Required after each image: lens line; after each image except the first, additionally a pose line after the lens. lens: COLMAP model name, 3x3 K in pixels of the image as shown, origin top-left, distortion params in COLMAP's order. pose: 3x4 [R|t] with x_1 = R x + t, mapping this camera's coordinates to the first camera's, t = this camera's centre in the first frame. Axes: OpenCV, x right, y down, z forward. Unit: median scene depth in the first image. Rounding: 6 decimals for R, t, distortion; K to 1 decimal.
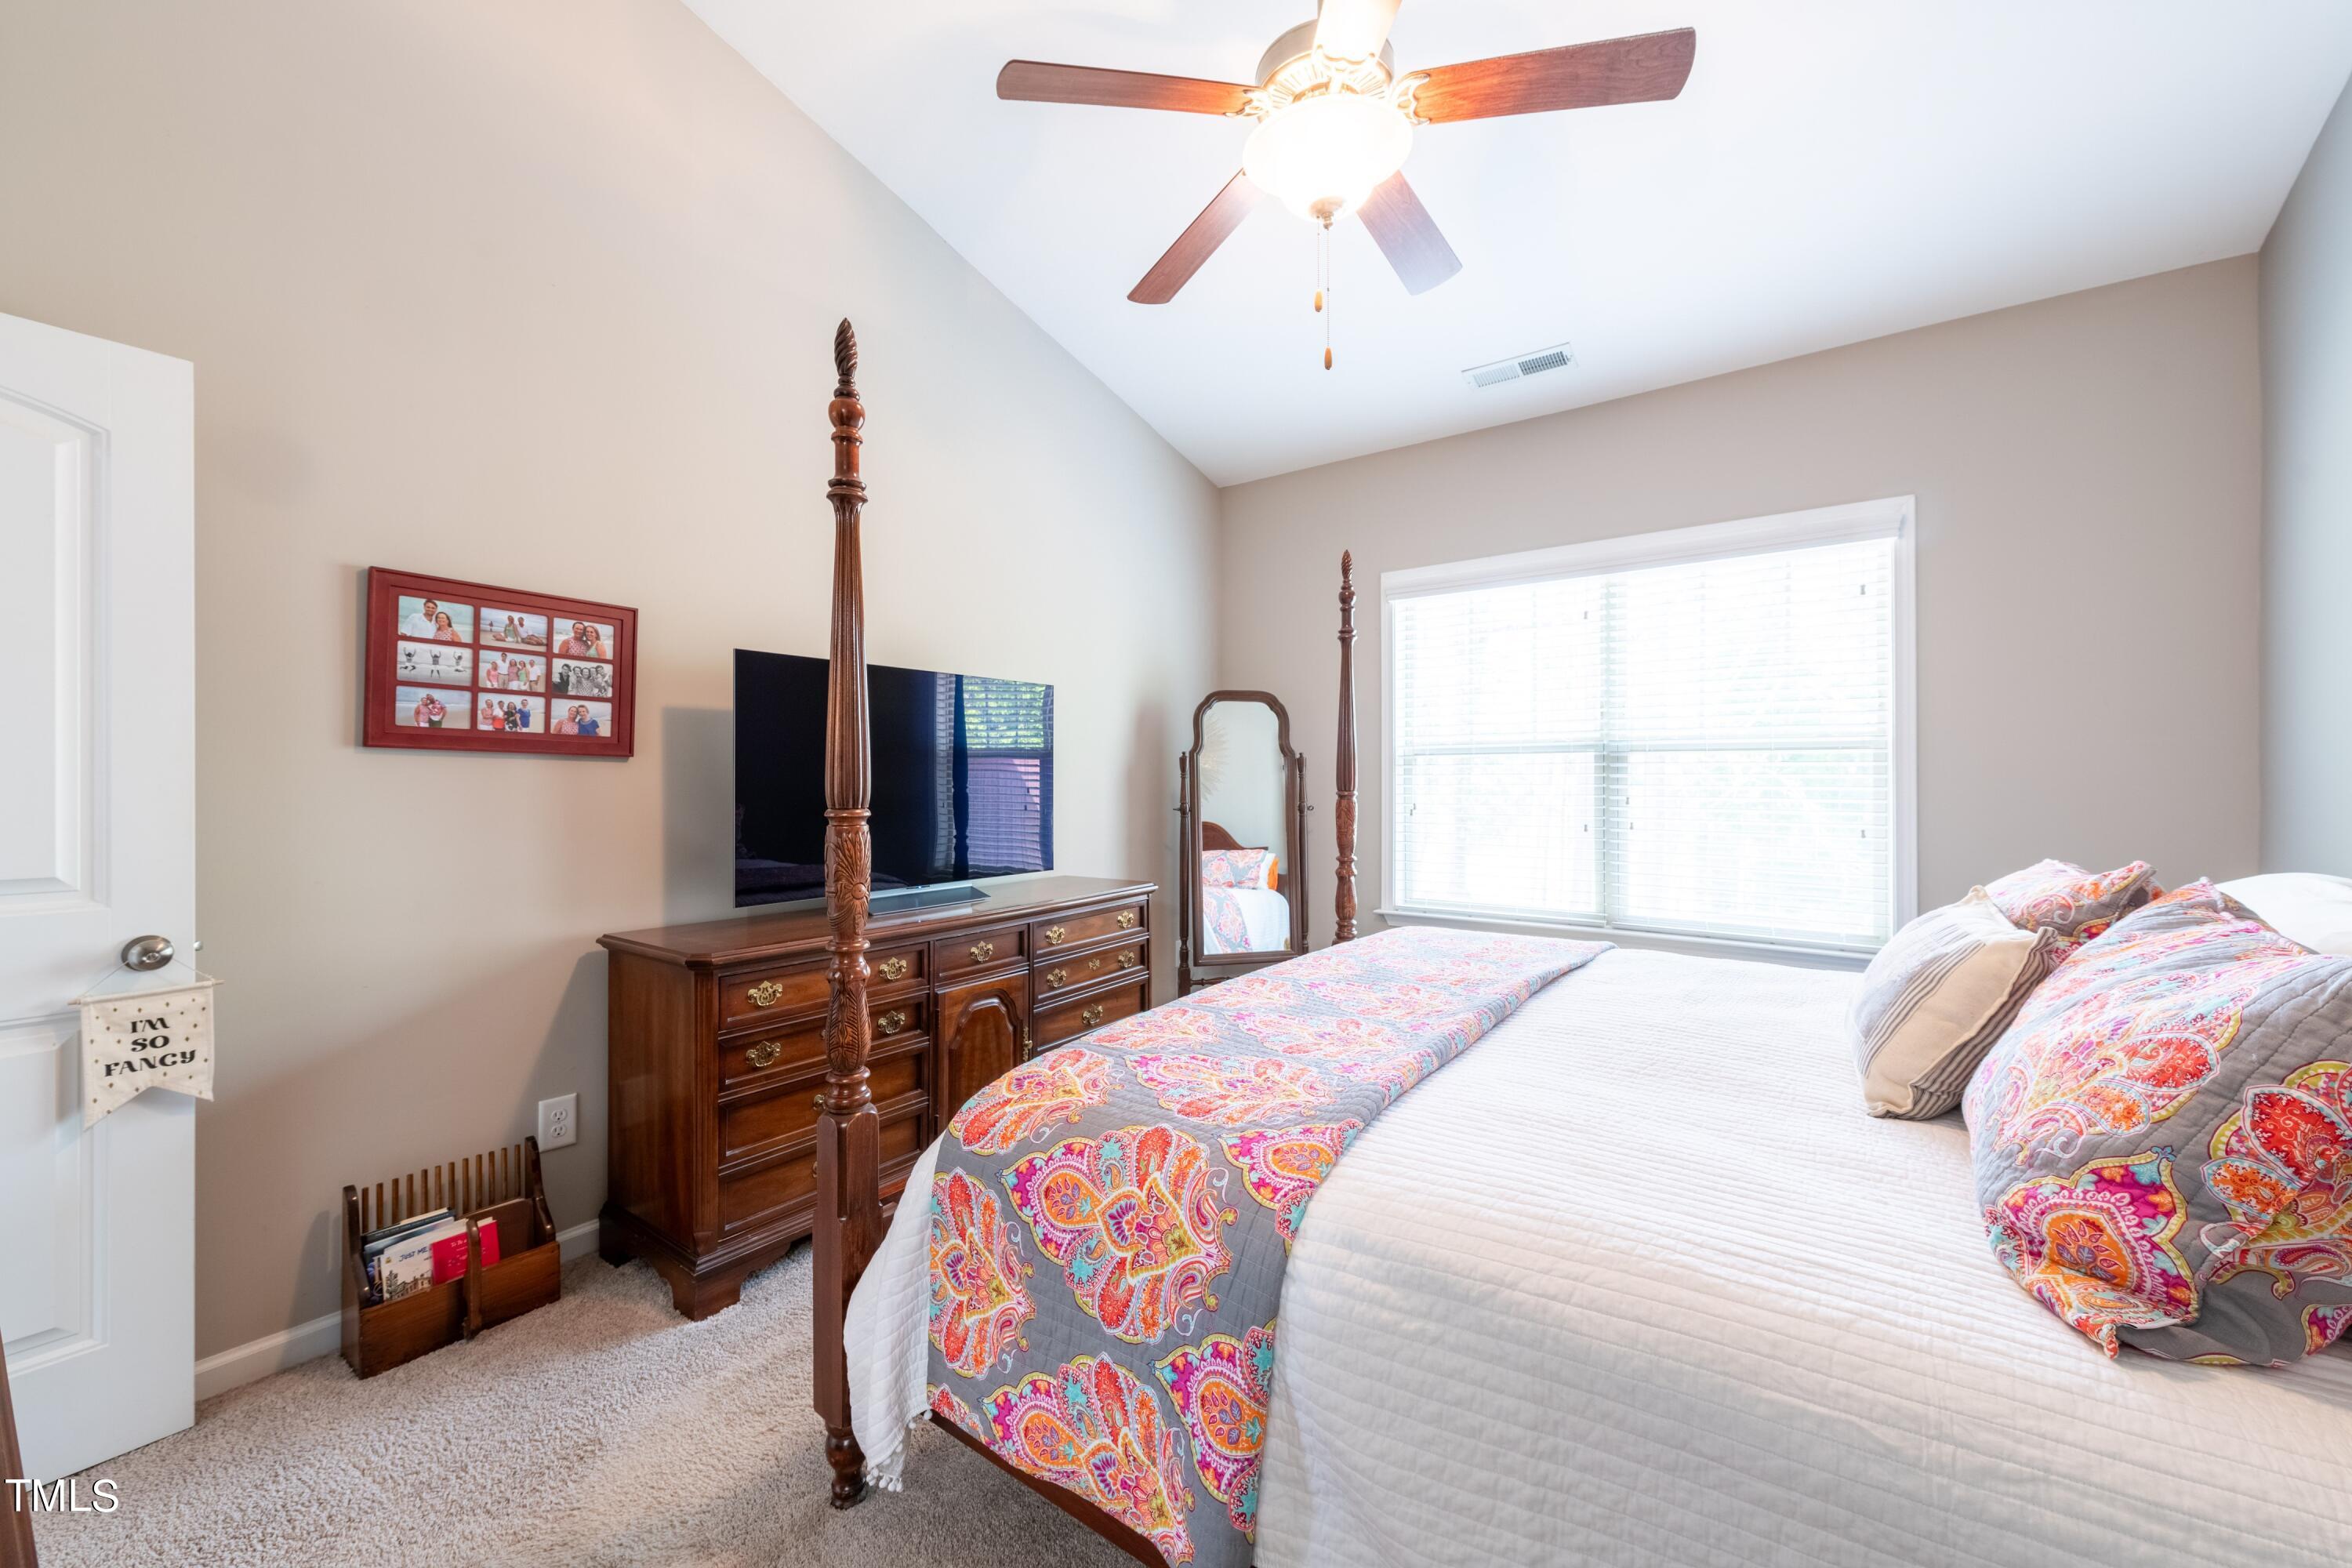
lens RADIAL K [[930.2, 0, 1176.0], [0, 930.2, 784.0], [0, 0, 1]] dist [0.001592, 0.000056]
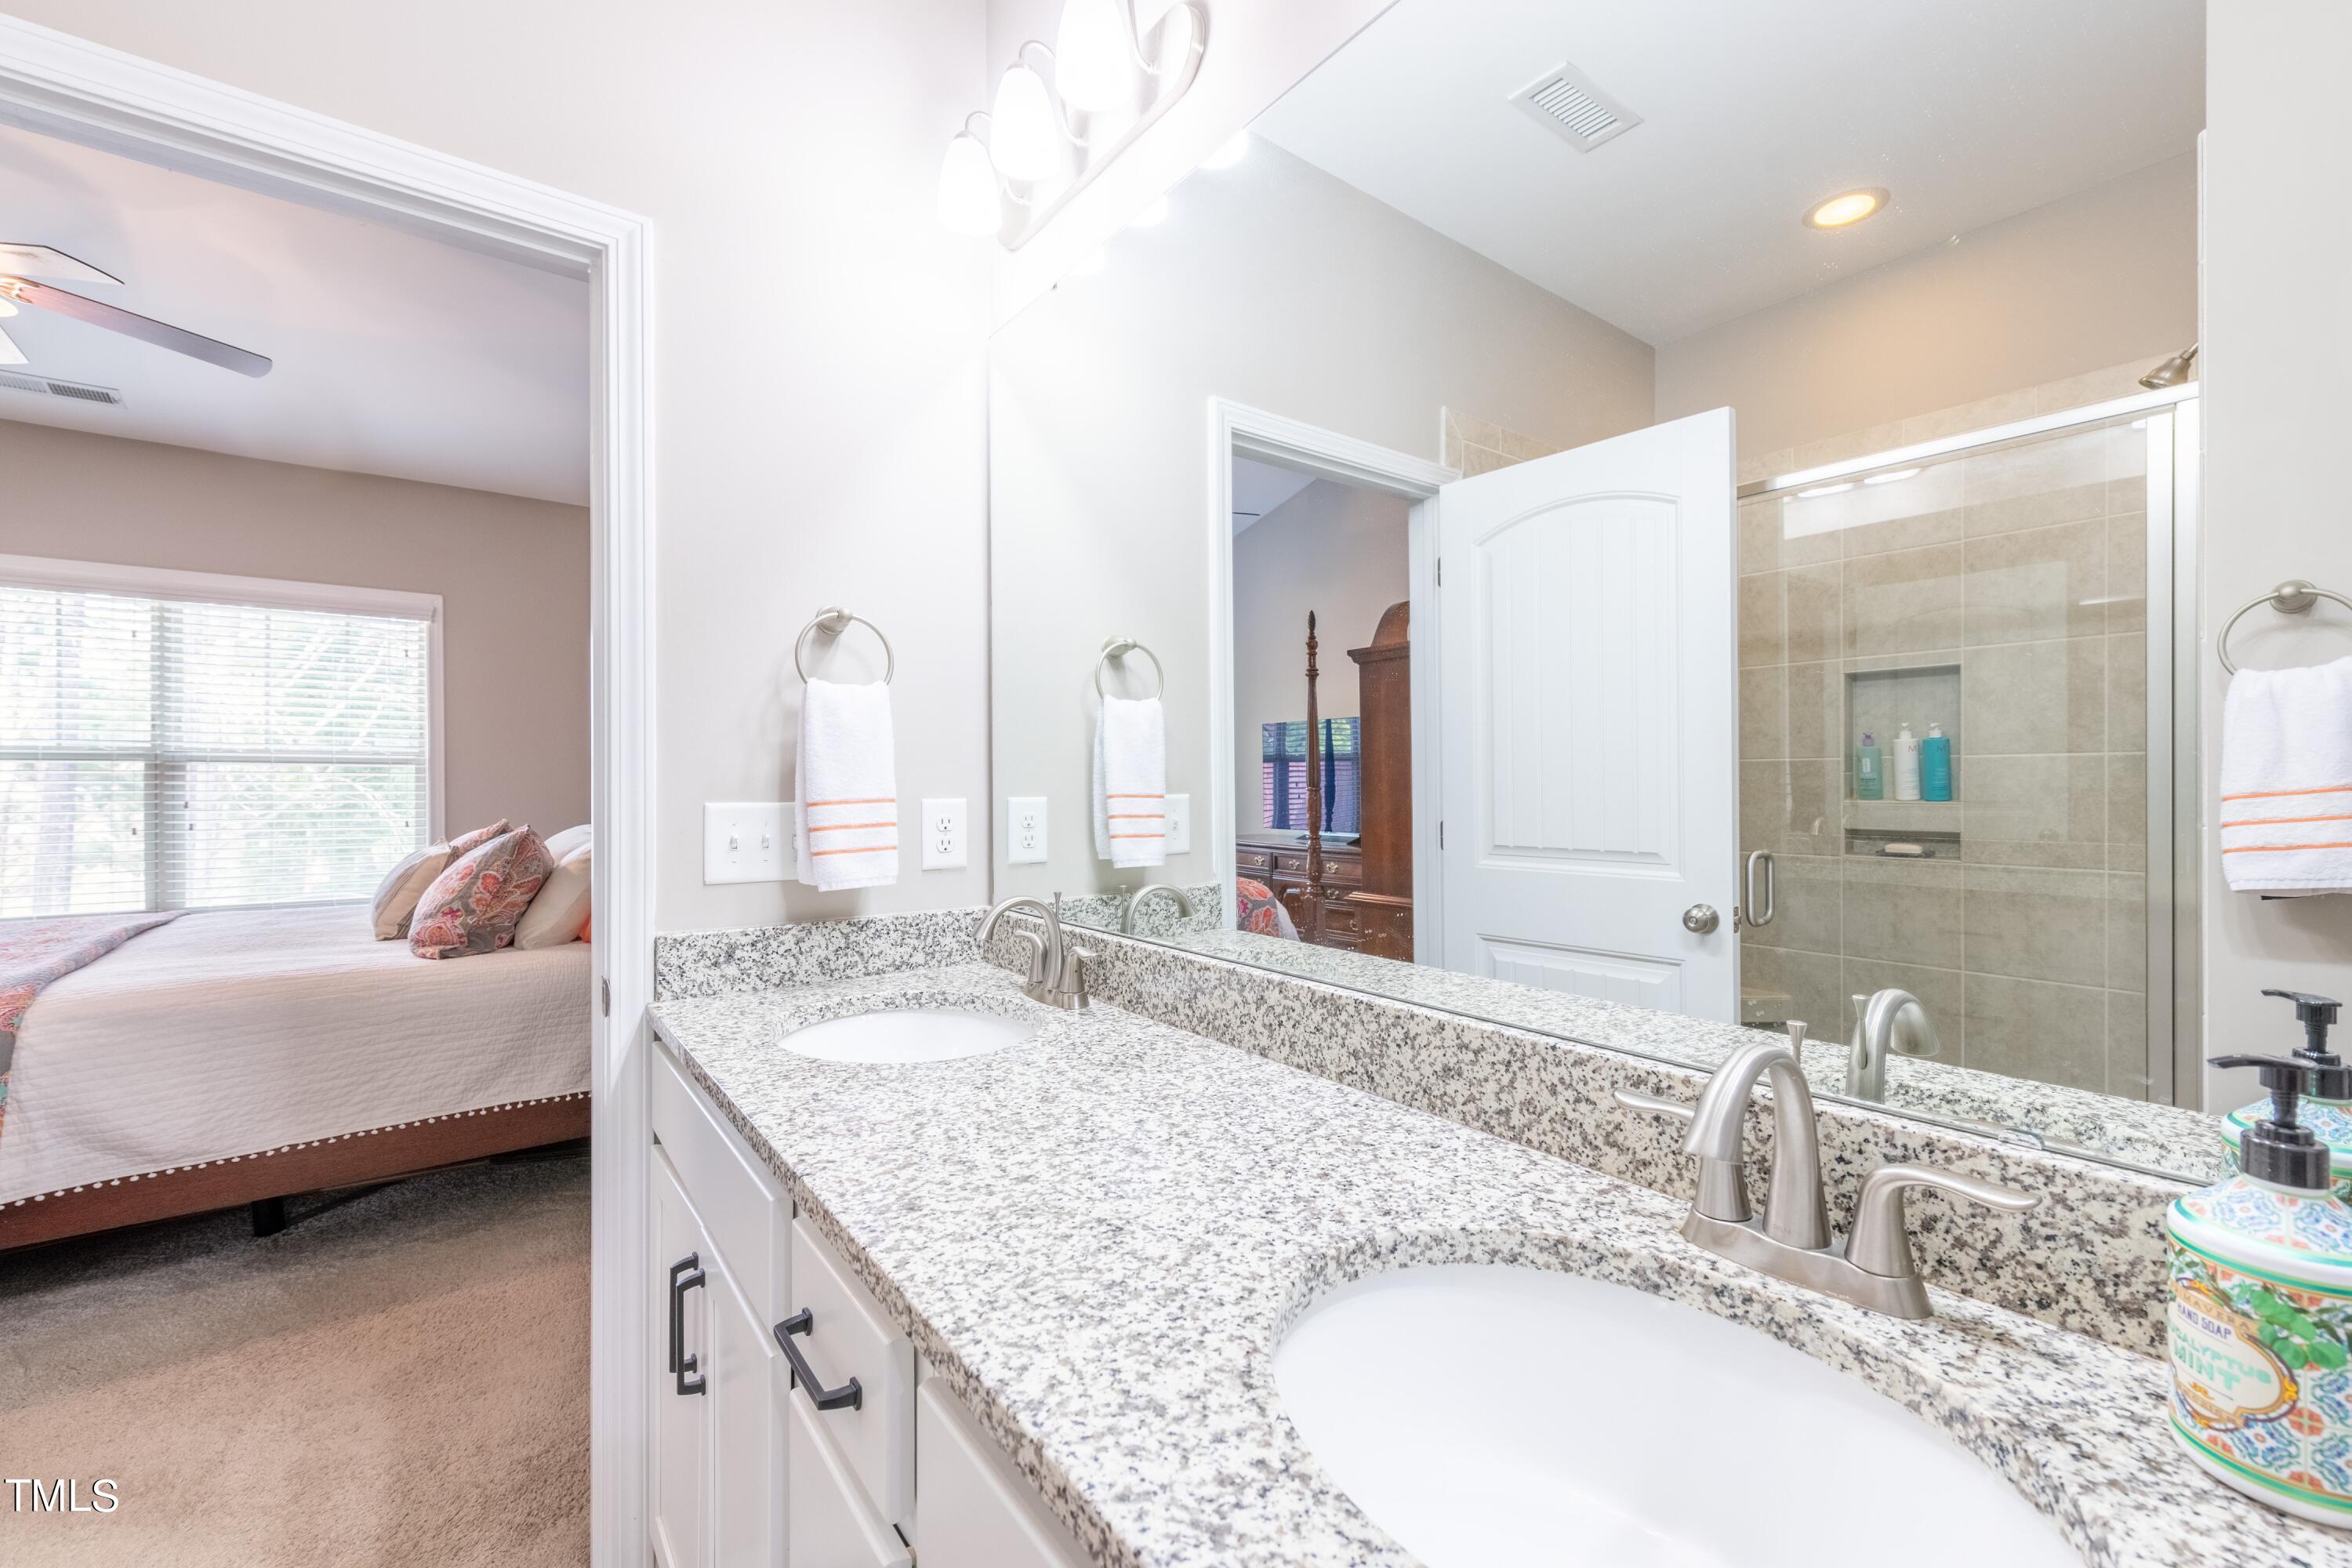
lens RADIAL K [[965.0, 0, 1247.8], [0, 965.0, 782.9], [0, 0, 1]] dist [-0.001019, -0.000467]
pose [[0.250512, 0.000836, 0.968113, -1.134417], [0.008659, 0.999958, -0.003104, 0.020437], [-0.968075, 0.009161, 0.250494, -1.890527]]
